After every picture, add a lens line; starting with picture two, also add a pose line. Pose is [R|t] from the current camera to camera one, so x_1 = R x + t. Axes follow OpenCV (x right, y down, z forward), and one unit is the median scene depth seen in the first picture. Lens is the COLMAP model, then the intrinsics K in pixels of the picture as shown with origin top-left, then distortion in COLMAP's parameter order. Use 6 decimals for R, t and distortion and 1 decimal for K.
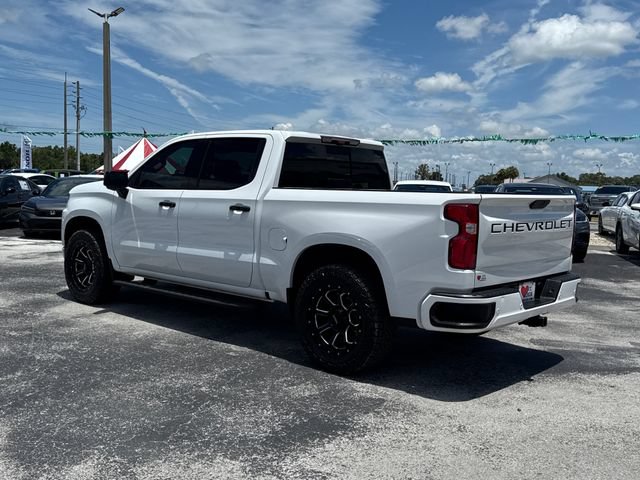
lens RADIAL K [[667.6, 0, 324.1], [0, 667.6, 245.7], [0, 0, 1]] dist [0.081232, 0.000000]
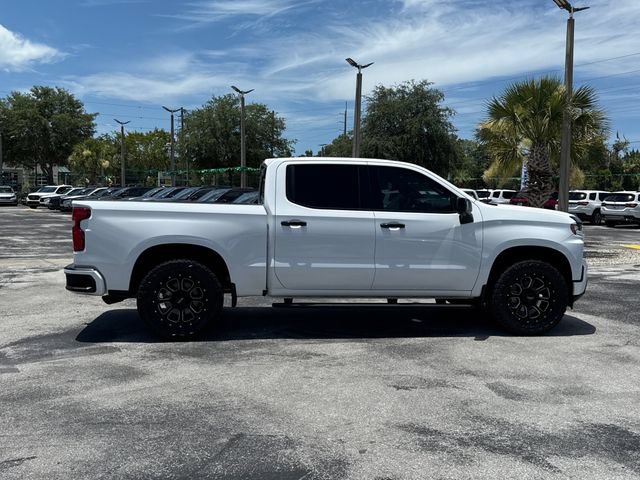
lens RADIAL K [[635.1, 0, 320.5], [0, 635.1, 245.2], [0, 0, 1]] dist [0.045155, 0.000000]
pose [[-0.650807, 0.014000, -0.759115, 0.924536], [-0.106519, 0.988258, 0.109547, -0.163513], [0.751734, 0.152154, -0.641673, 2.020117]]
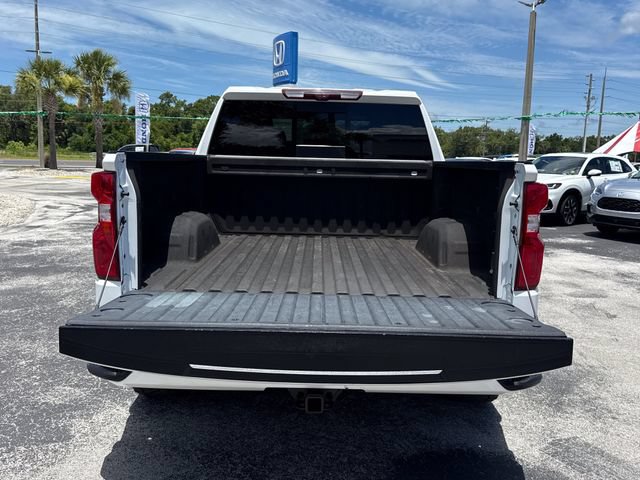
lens RADIAL K [[571.7, 0, 319.1], [0, 571.7, 238.6], [0, 0, 1]] dist [0.020390, -0.025784]
pose [[0.666610, 0.097289, -0.739031, 0.560629], [-0.074785, 0.995173, 0.063551, -0.038178], [0.741646, 0.012905, 0.670668, 0.613029]]
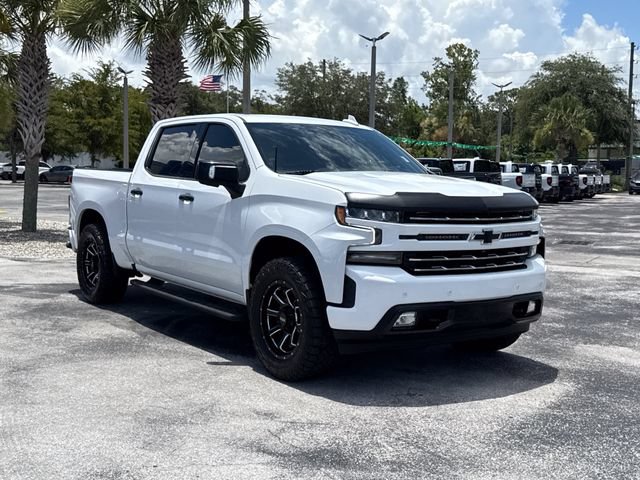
lens RADIAL K [[810.1, 0, 323.6], [0, 810.1, 238.1], [0, 0, 1]] dist [0.118556, 0.000000]
pose [[-0.972627, -0.069535, 0.221725, -0.489642], [-0.029622, 0.983495, 0.178494, -0.243757], [-0.230477, 0.167040, -0.958633, 2.453620]]
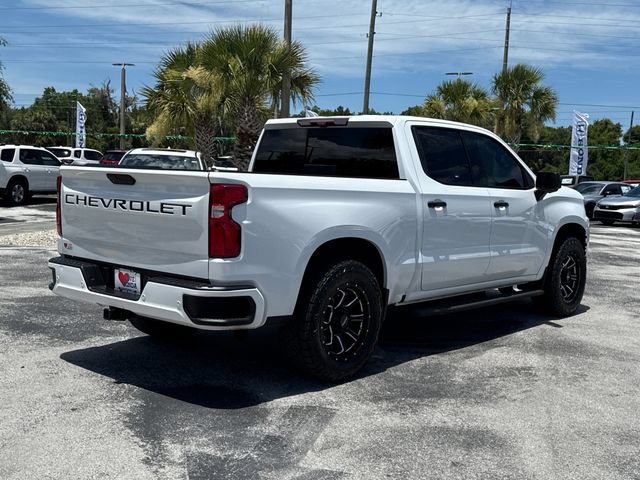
lens RADIAL K [[758.2, 0, 313.4], [0, 758.2, 239.8], [0, 0, 1]] dist [0.109326, 0.000000]
pose [[0.009865, 0.057395, -0.998303, 1.134181], [-0.128022, 0.990208, 0.055664, -0.061099], [0.991722, 0.127256, 0.017116, 1.073758]]
